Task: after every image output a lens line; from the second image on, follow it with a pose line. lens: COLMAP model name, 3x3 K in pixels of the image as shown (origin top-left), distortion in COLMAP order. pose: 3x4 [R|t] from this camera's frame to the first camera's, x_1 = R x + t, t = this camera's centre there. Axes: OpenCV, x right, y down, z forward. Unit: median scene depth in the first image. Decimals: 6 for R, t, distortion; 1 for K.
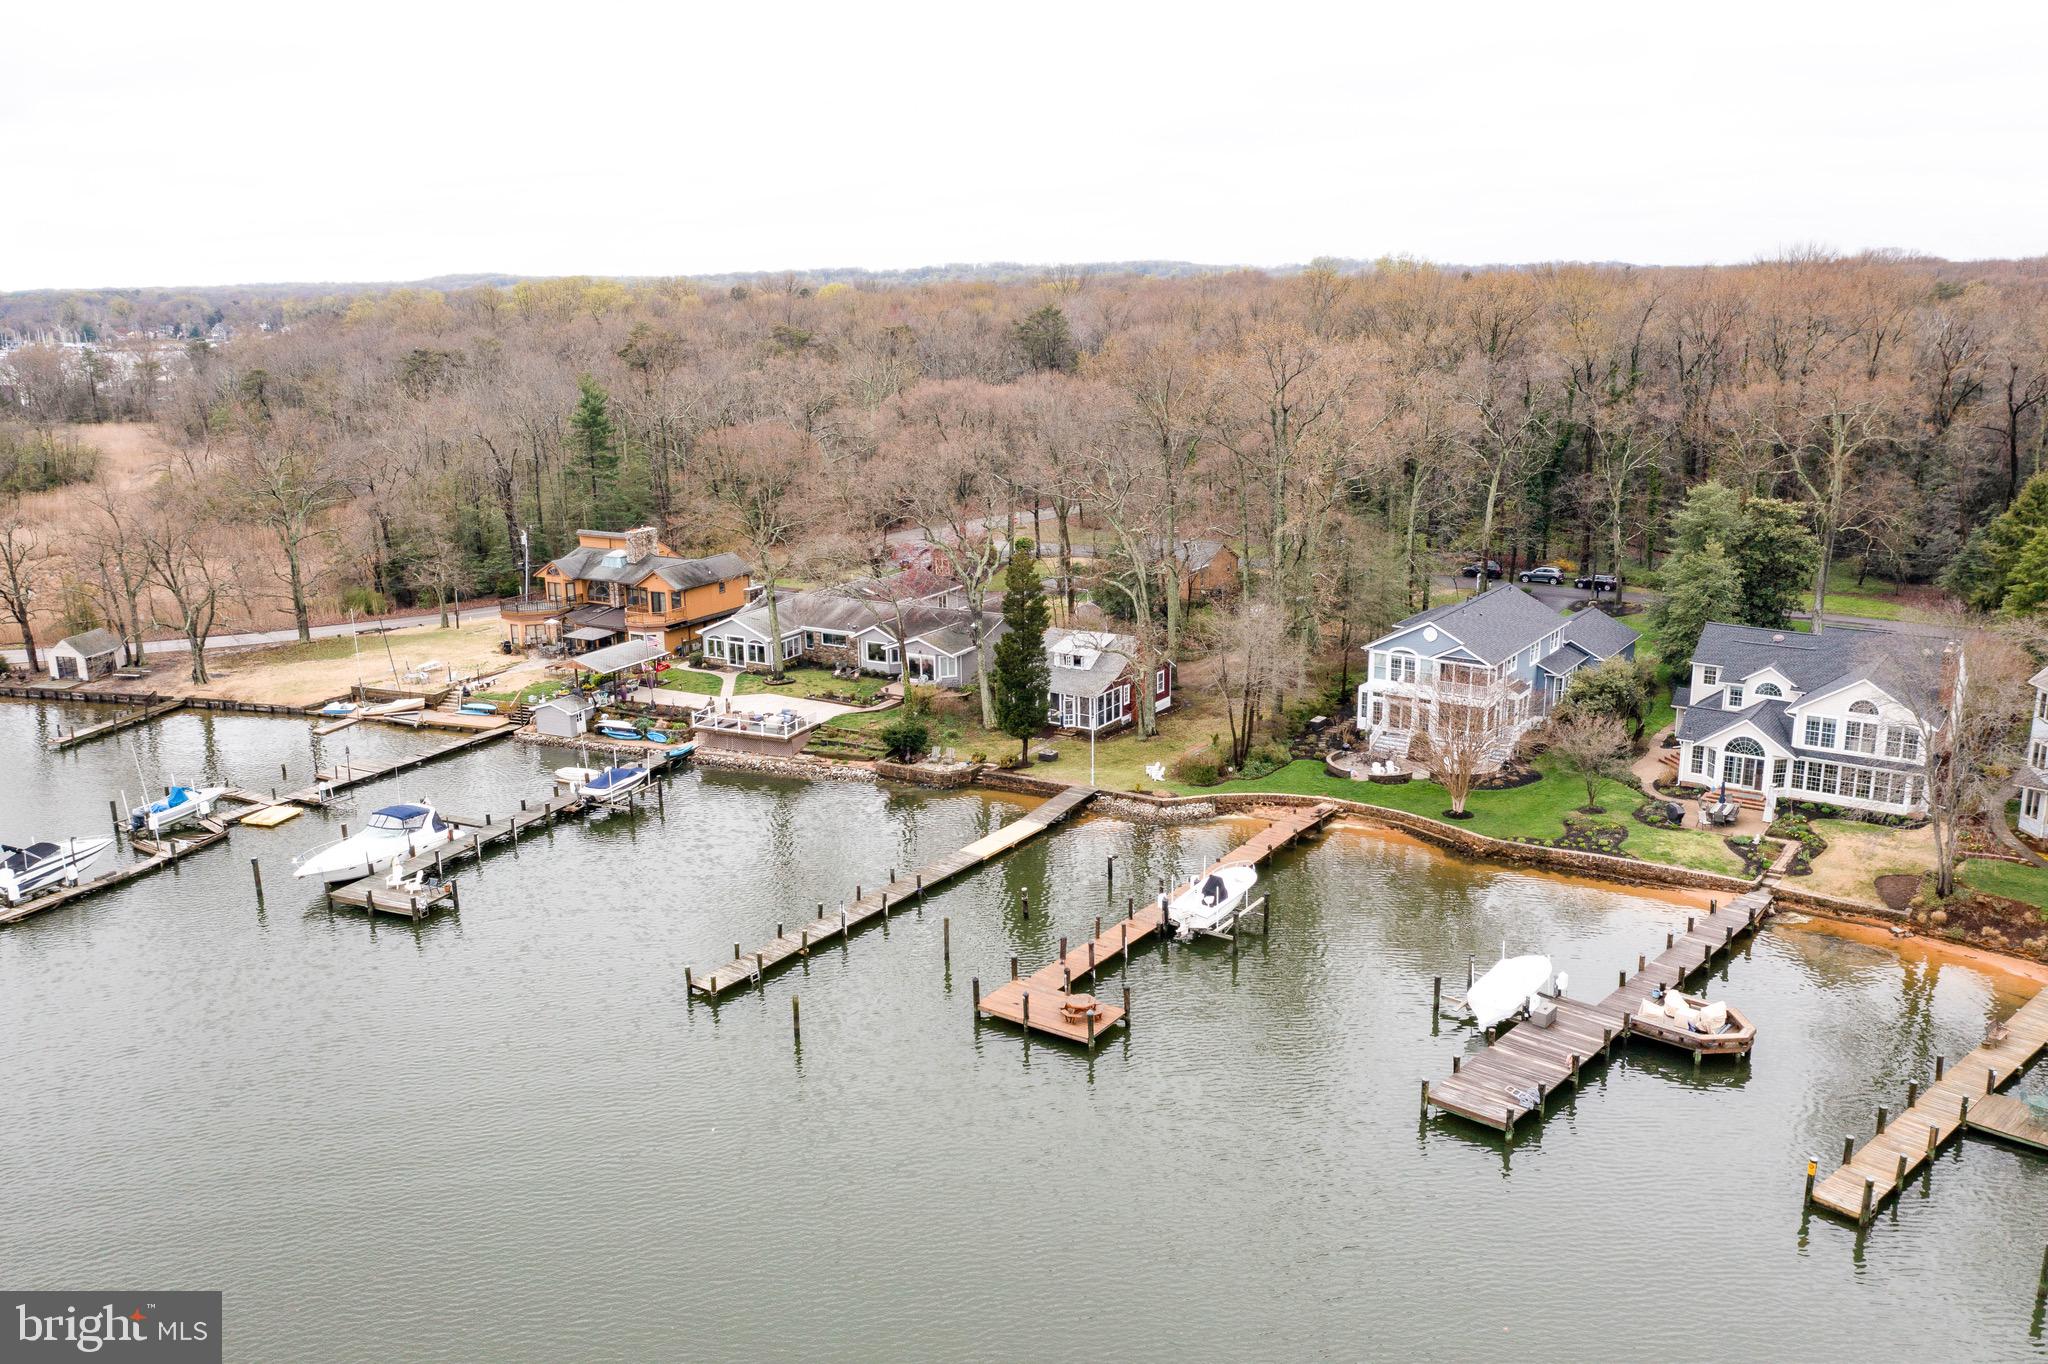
lens RADIAL K [[1599.8, 0, 1024.0], [0, 1599.8, 682.0], [0, 0, 1]] dist [-0.013216, -0.006721]
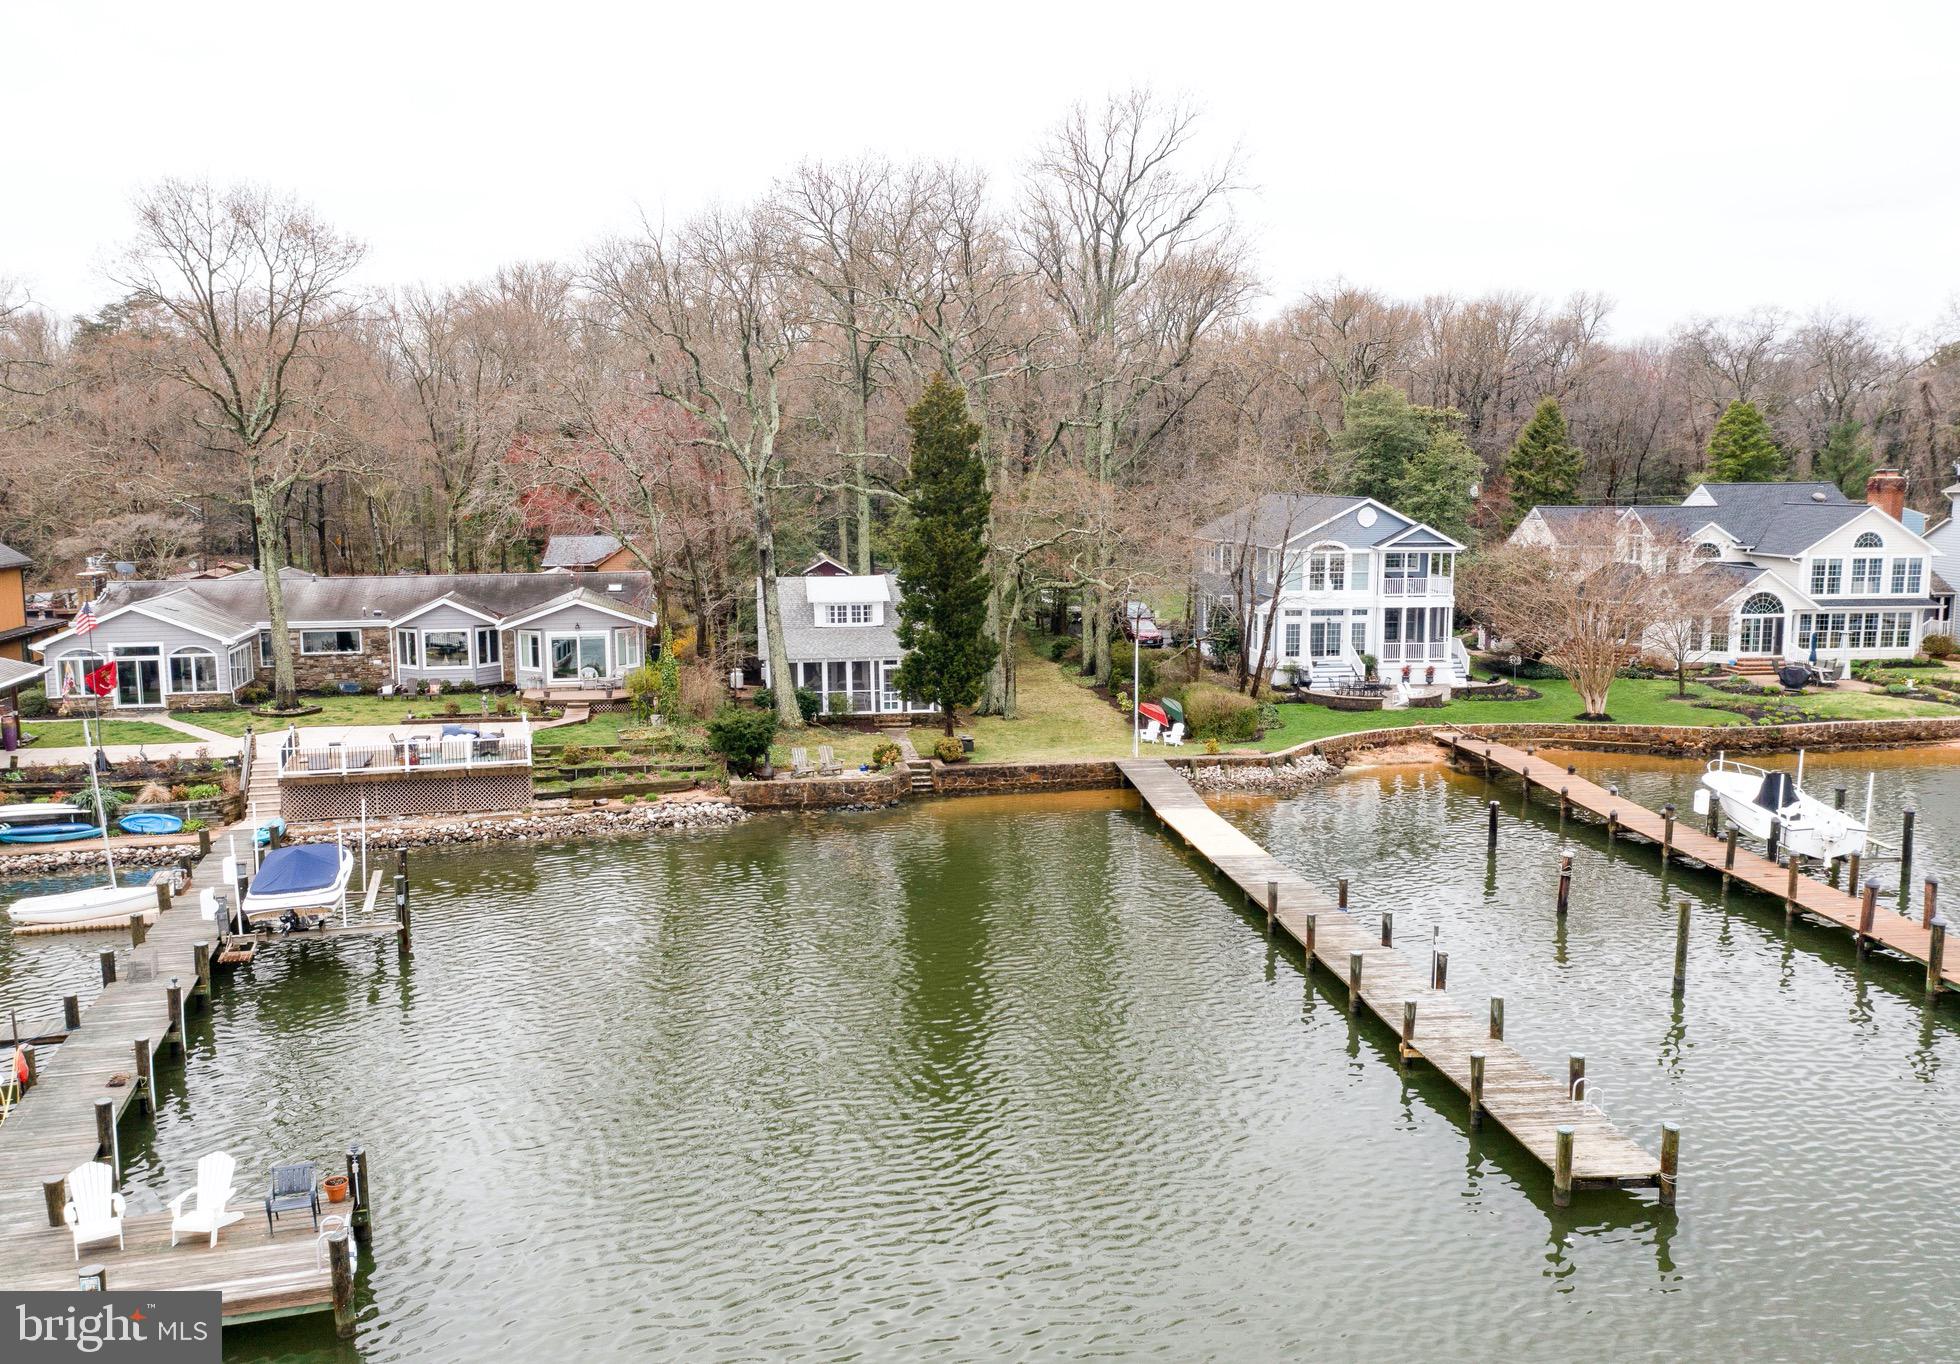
lens RADIAL K [[1598.0, 0, 933.7], [0, 1598.0, 680.4], [0, 0, 1]] dist [-0.019240, 0.002010]
pose [[0.766483, -0.075529, 0.637808, -0.363363], [0.149934, 0.986665, -0.063341, 0.059332], [-0.624519, 0.144179, 0.767586, 0.562951]]
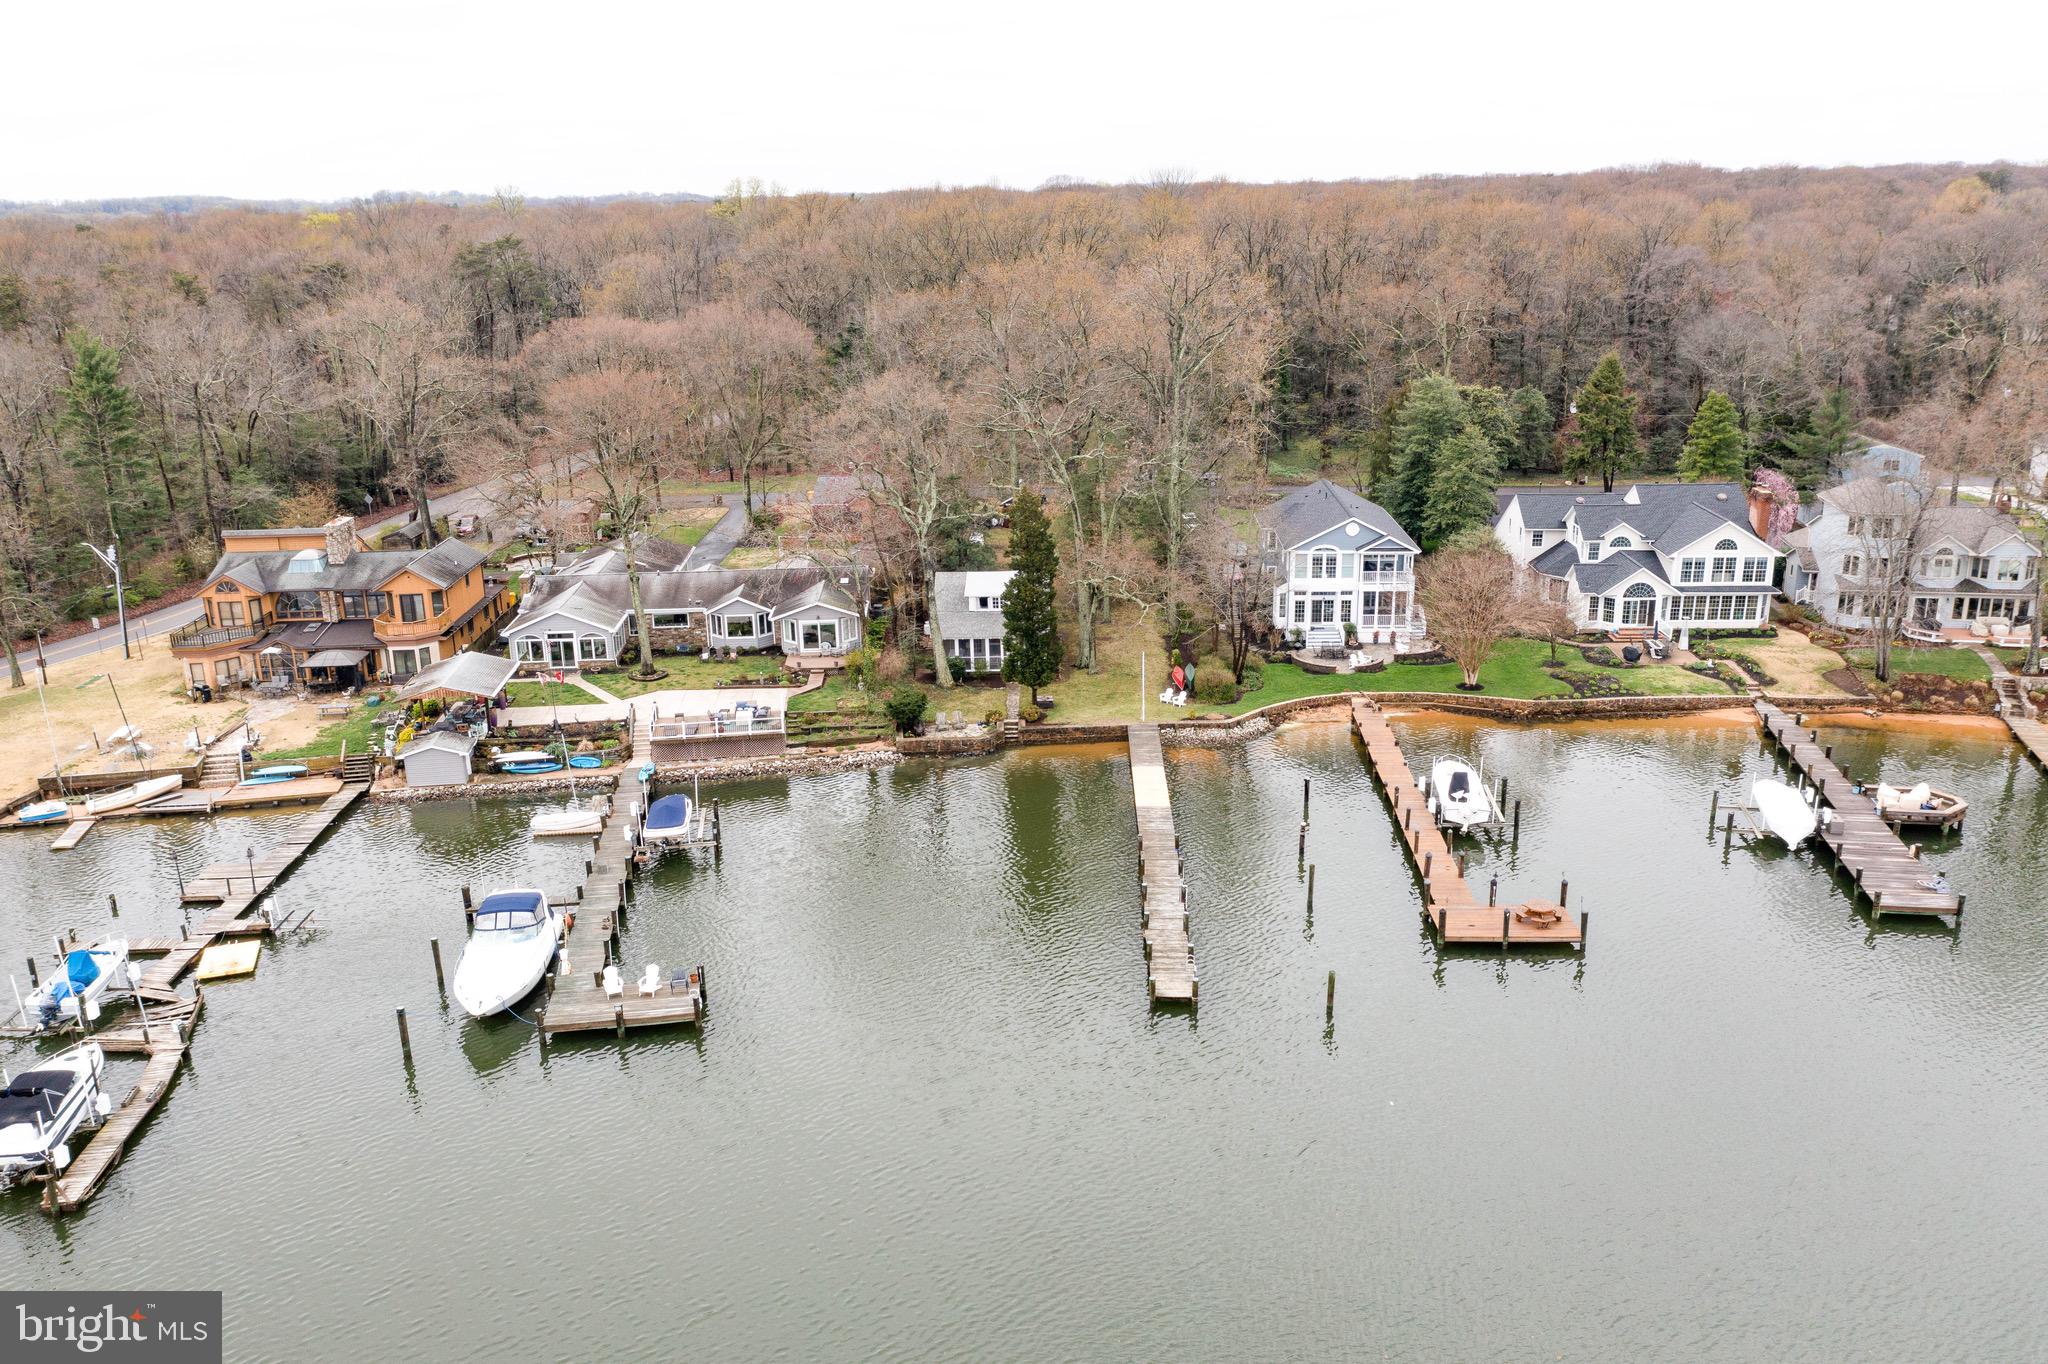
lens RADIAL K [[1599.8, 0, 1024.0], [0, 1599.8, 682.0], [0, 0, 1]] dist [-0.013216, -0.006721]
pose [[0.845202, -0.157416, 0.510738, -0.481425], [0.136582, 0.987526, 0.078343, -0.042026], [-0.516700, 0.003542, 0.856159, 0.198063]]
